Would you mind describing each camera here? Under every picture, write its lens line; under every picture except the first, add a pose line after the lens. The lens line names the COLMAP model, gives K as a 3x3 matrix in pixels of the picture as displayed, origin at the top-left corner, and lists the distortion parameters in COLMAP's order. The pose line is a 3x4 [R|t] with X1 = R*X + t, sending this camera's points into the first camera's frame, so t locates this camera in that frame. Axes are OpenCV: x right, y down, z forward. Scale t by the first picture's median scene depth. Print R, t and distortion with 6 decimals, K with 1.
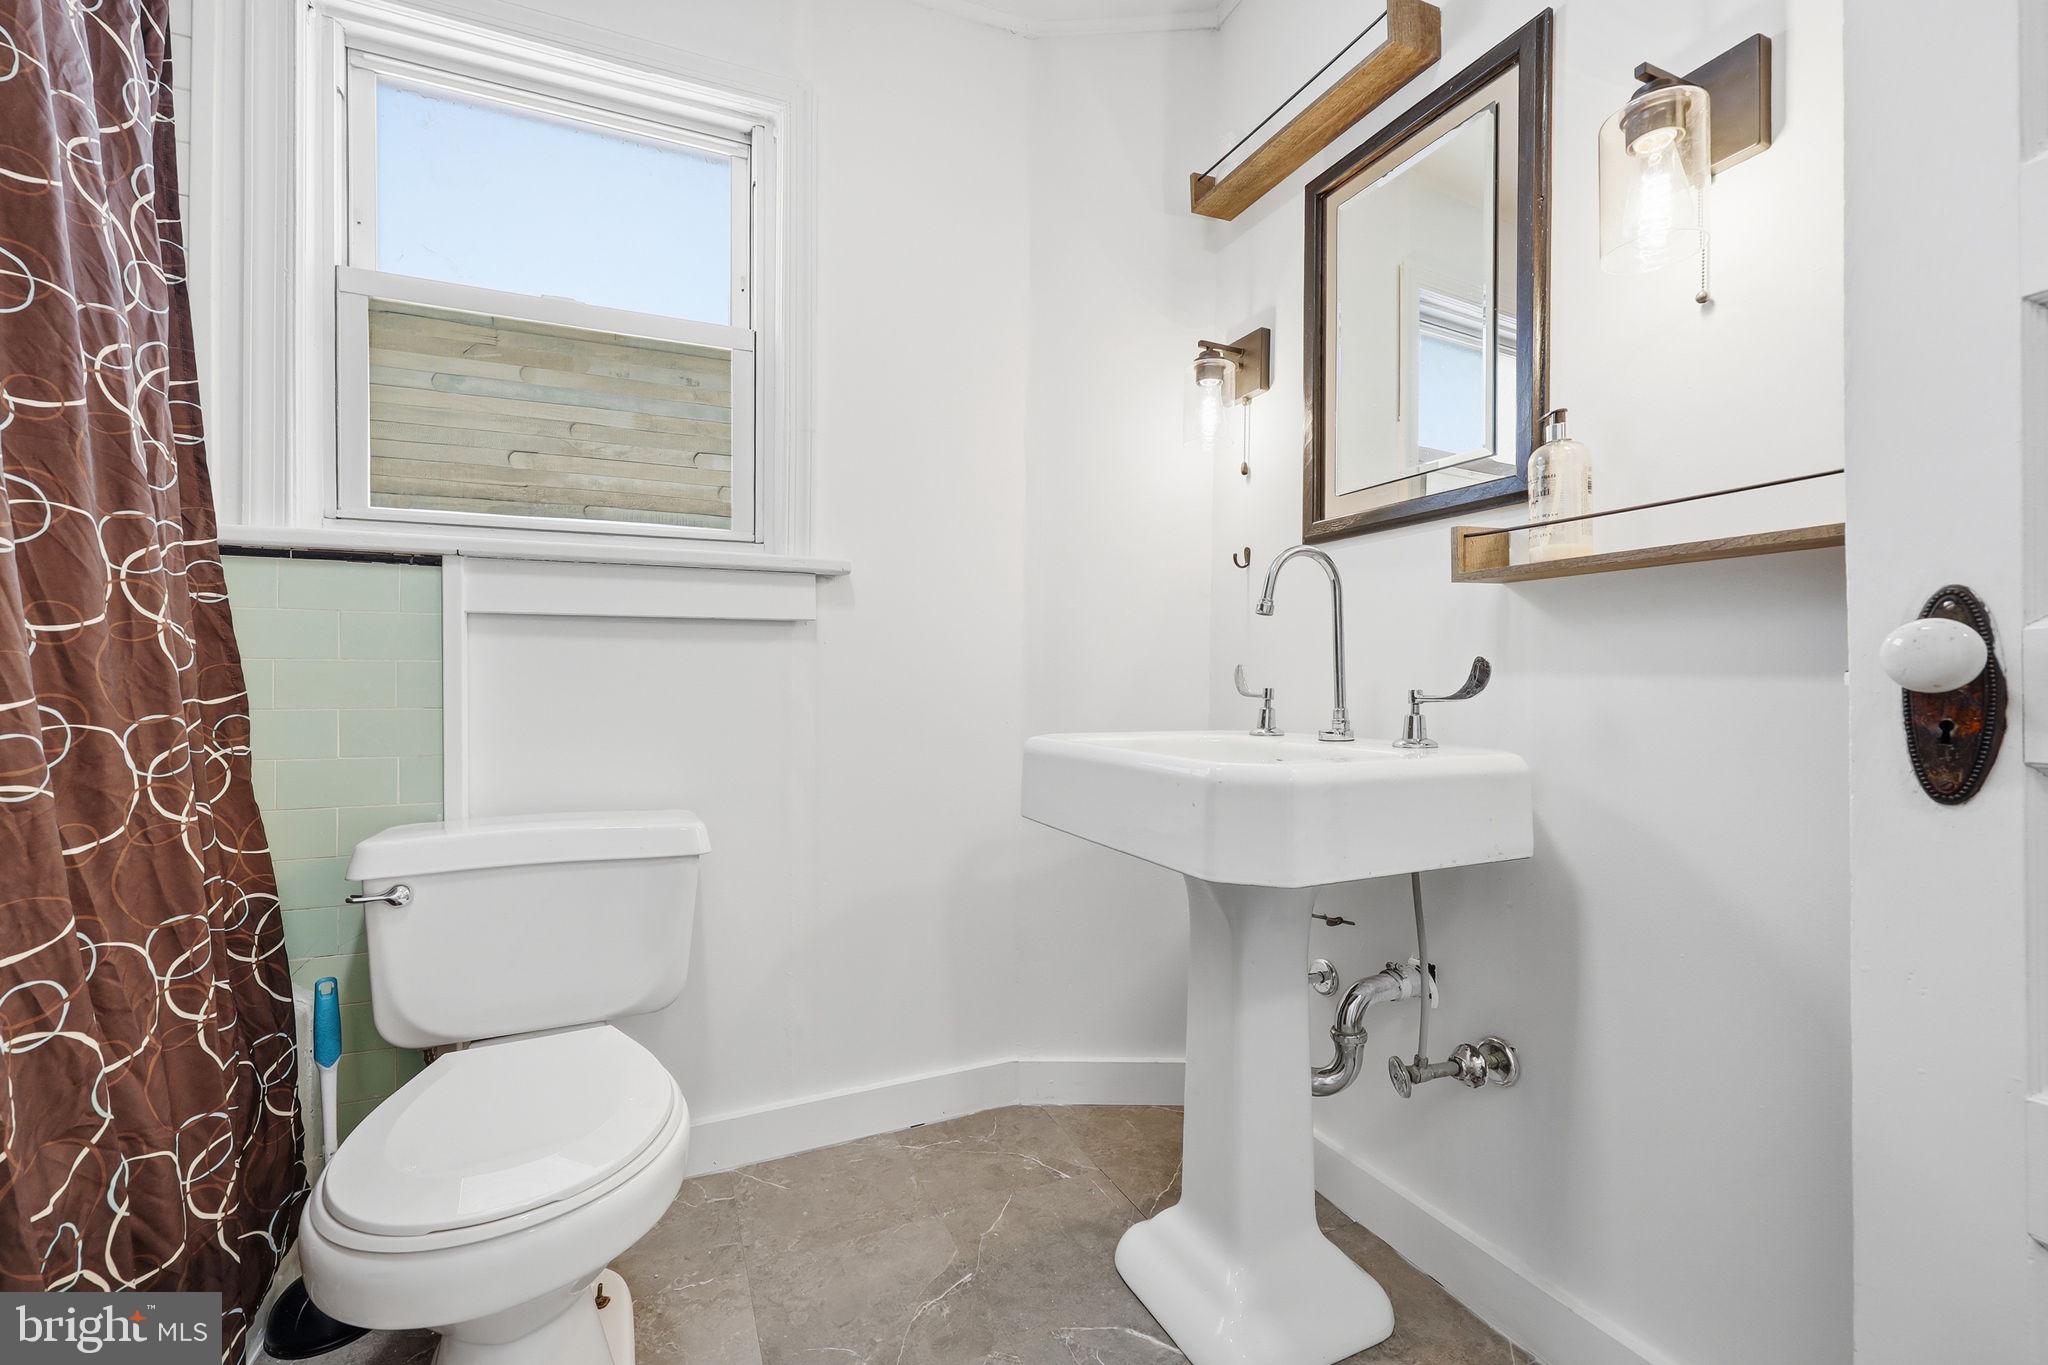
lens RADIAL K [[836.0, 0, 1020.5], [0, 836.0, 682.9], [0, 0, 1]] dist [0.002674, 0.000194]
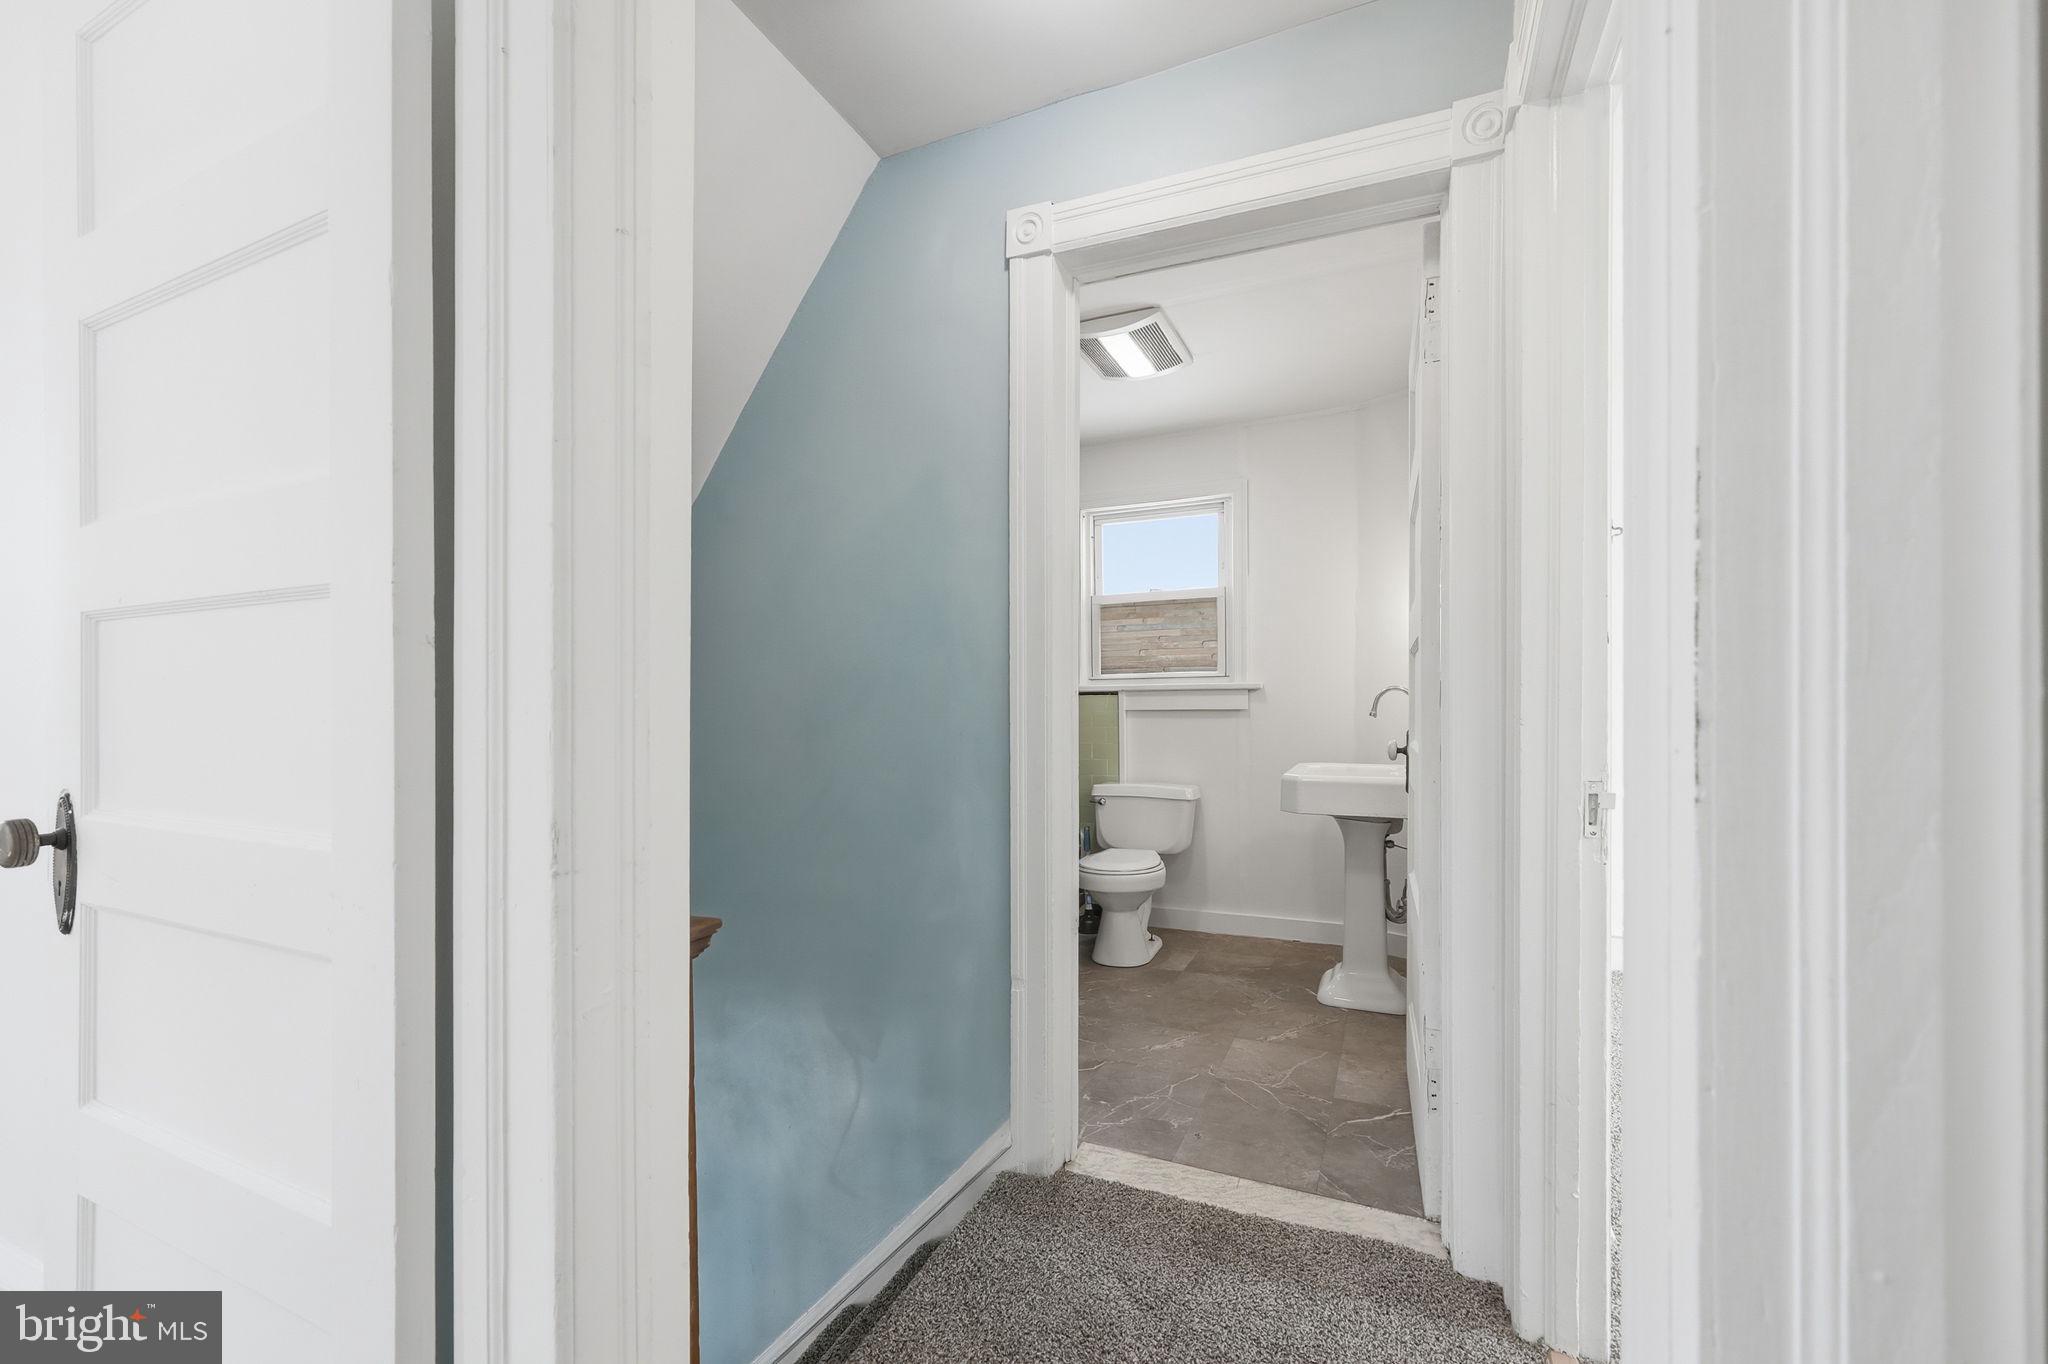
lens RADIAL K [[836.0, 0, 1018.4], [0, 836.0, 699.4], [0, 0, 1]] dist [0.002674, 0.000194]
pose [[0.667691, -0.006082, -0.744414, 1.236079], [0.005474, 0.999980, -0.003261, -0.114953], [0.744418, -0.001898, 0.667711, -1.197411]]
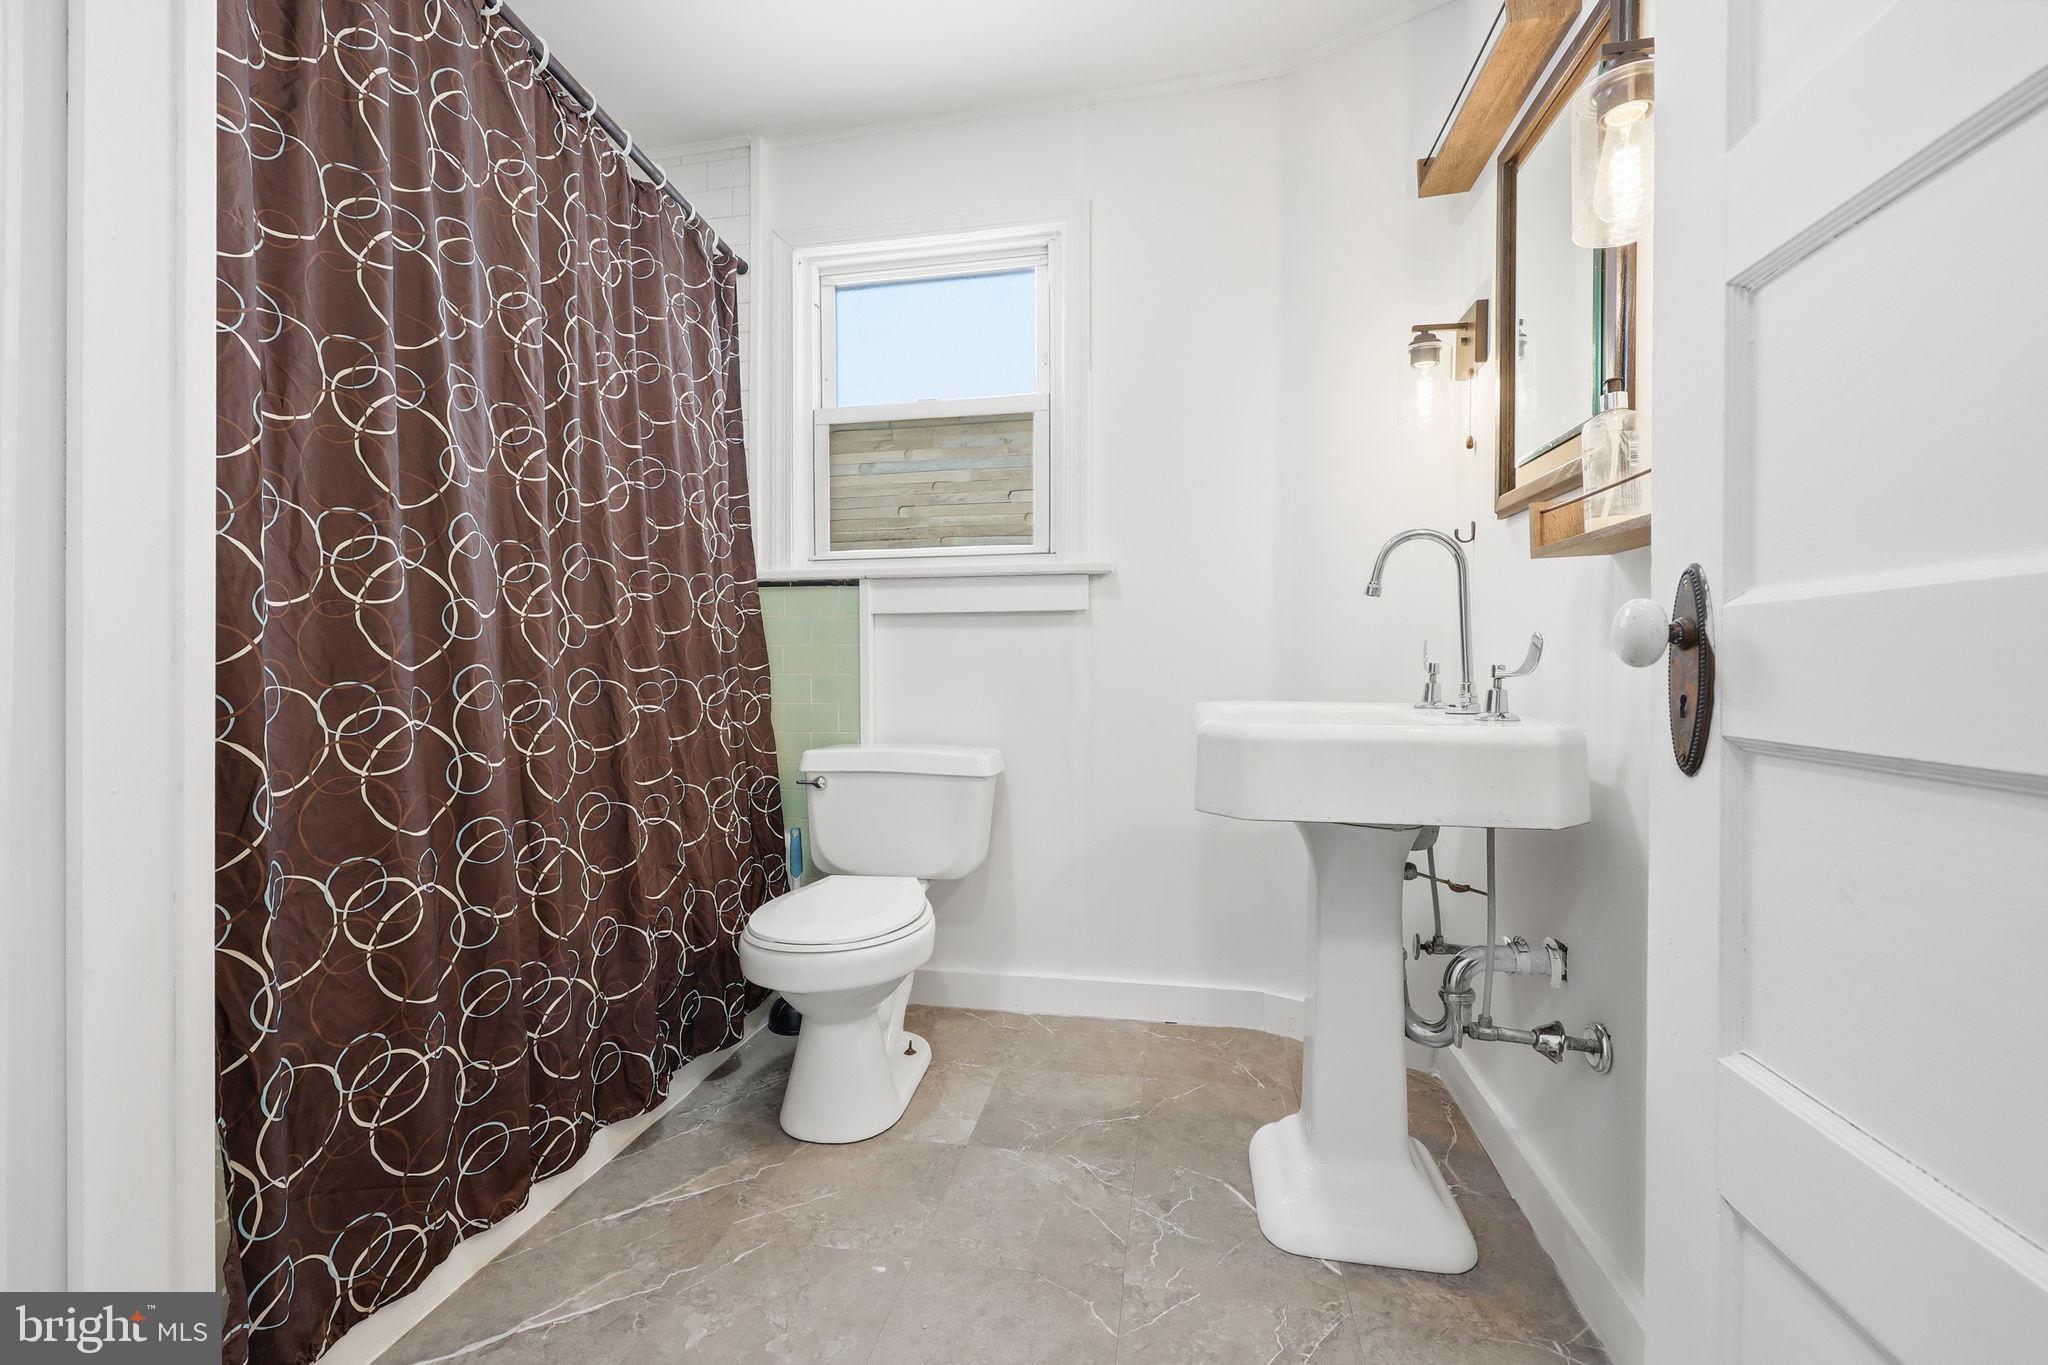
lens RADIAL K [[836.0, 0, 1022.4], [0, 836.0, 662.5], [0, 0, 1]] dist [0.002674, 0.000194]
pose [[0.825436, 0.002422, -0.564491, 0.469661], [0.000929, 0.999984, 0.005650, -0.001001], [0.564495, -0.005188, 0.825420, -0.147564]]
